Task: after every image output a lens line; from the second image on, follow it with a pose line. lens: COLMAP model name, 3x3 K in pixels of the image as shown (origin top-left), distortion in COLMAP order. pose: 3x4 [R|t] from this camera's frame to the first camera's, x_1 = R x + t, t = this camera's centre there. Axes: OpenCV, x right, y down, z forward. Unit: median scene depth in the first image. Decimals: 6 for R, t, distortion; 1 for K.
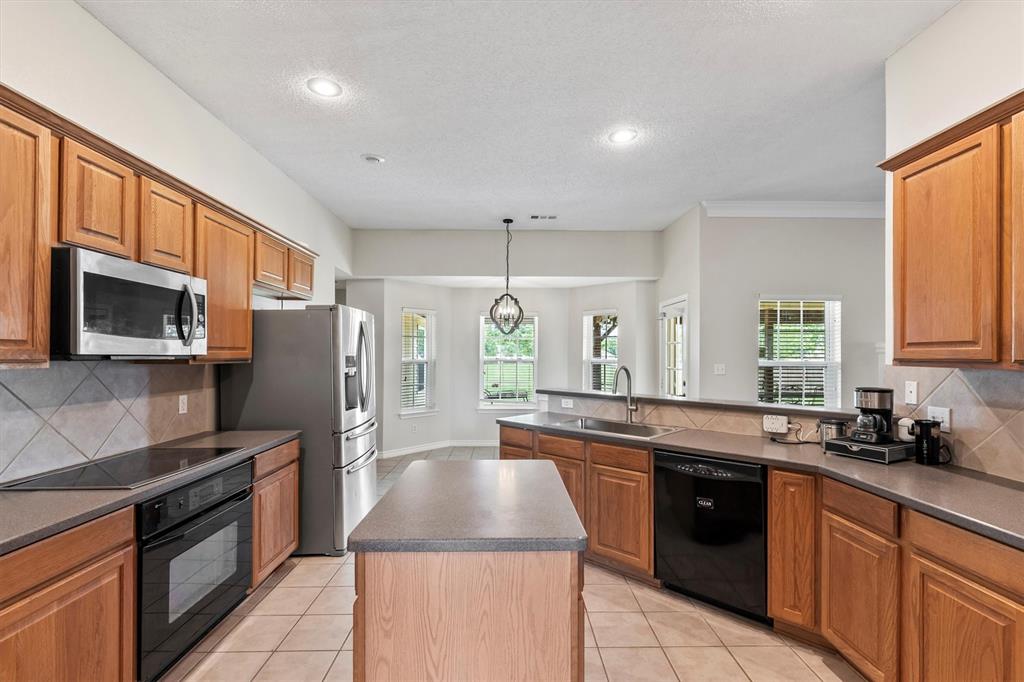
lens RADIAL K [[465.1, 0, 512.4], [0, 465.1, 354.7], [0, 0, 1]] dist [0.005687, 0.000530]
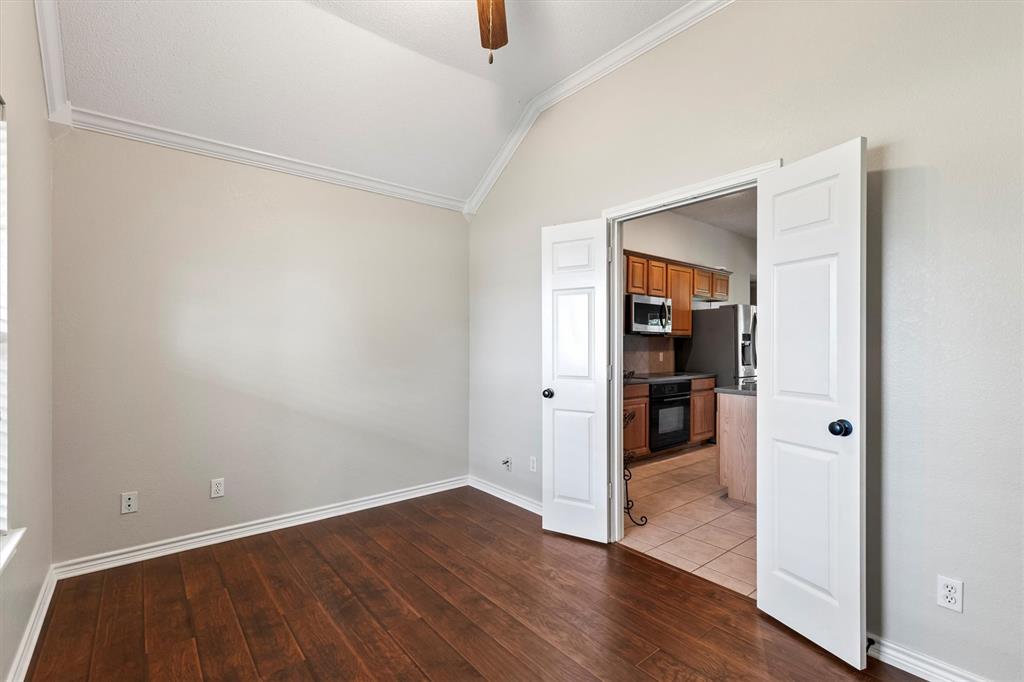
lens RADIAL K [[465.1, 0, 510.6], [0, 465.1, 341.0], [0, 0, 1]] dist [0.005687, 0.000530]
pose [[0.616021, 0.000719, -0.787730, 0.609754], [-0.005027, 0.999983, -0.003019, 0.050539], [0.787714, 0.005820, 0.616014, -0.953253]]
